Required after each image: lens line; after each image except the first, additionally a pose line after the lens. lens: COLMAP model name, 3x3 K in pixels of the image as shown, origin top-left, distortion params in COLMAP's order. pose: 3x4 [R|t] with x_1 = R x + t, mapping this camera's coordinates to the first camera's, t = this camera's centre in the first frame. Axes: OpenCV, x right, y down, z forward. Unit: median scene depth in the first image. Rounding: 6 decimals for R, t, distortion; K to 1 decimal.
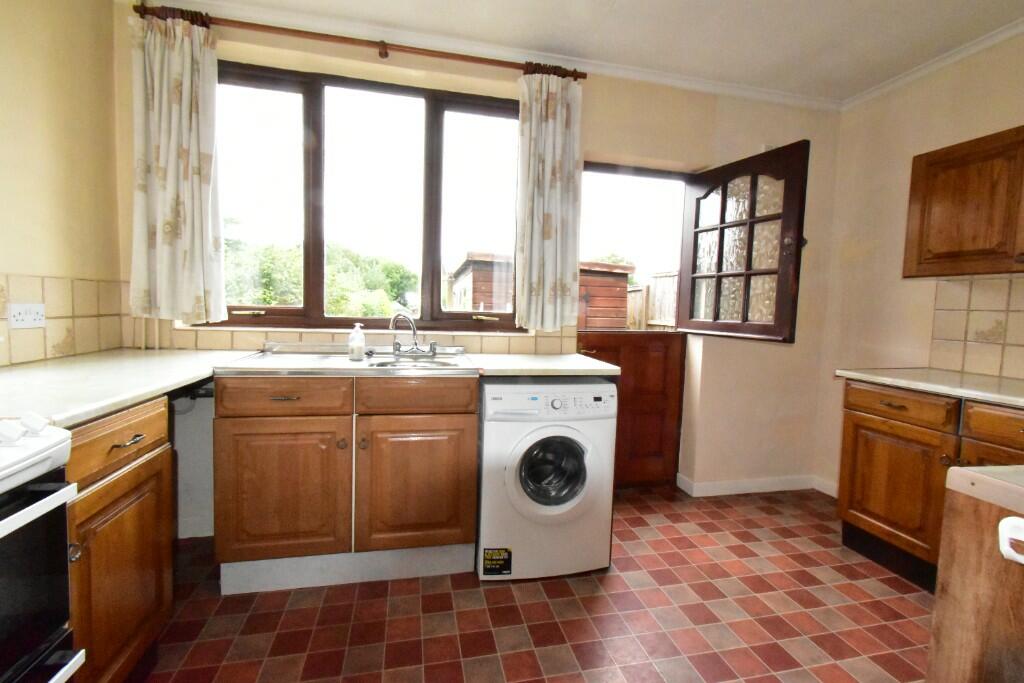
lens RADIAL K [[459.9, 0, 514.3], [0, 459.9, 339.1], [0, 0, 1]] dist [0.001924, 0.000124]
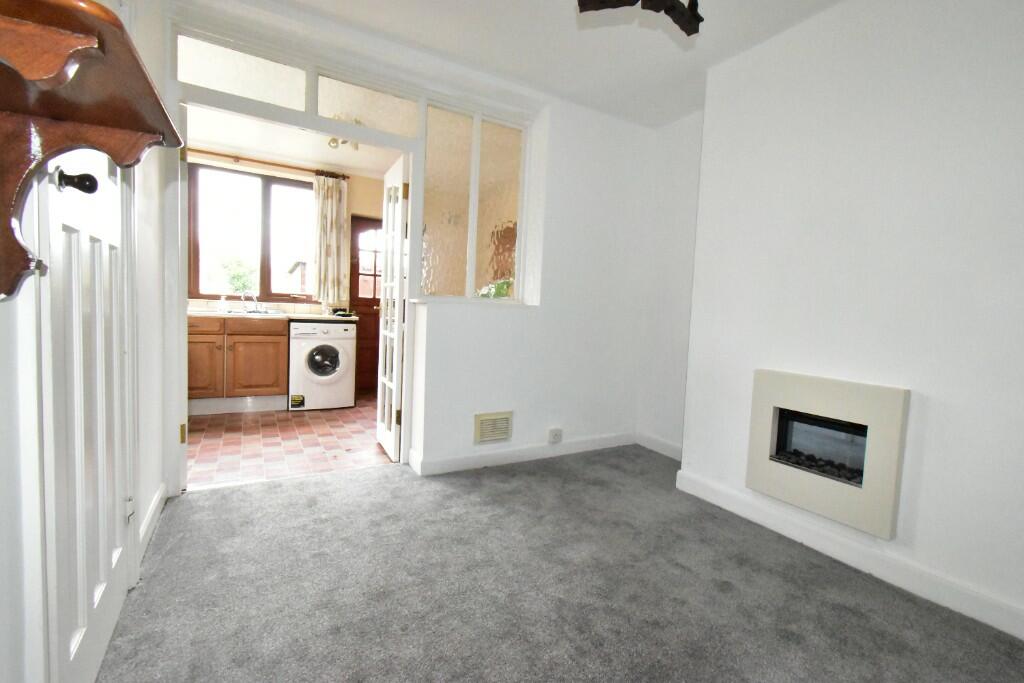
lens RADIAL K [[459.9, 0, 514.3], [0, 459.9, 339.1], [0, 0, 1]] dist [0.001924, 0.000124]
pose [[0.955255, -0.006368, 0.295715, 0.255829], [0.006093, 0.999980, 0.001853, 0.147681], [-0.295721, 0.000032, 0.955274, -1.201932]]
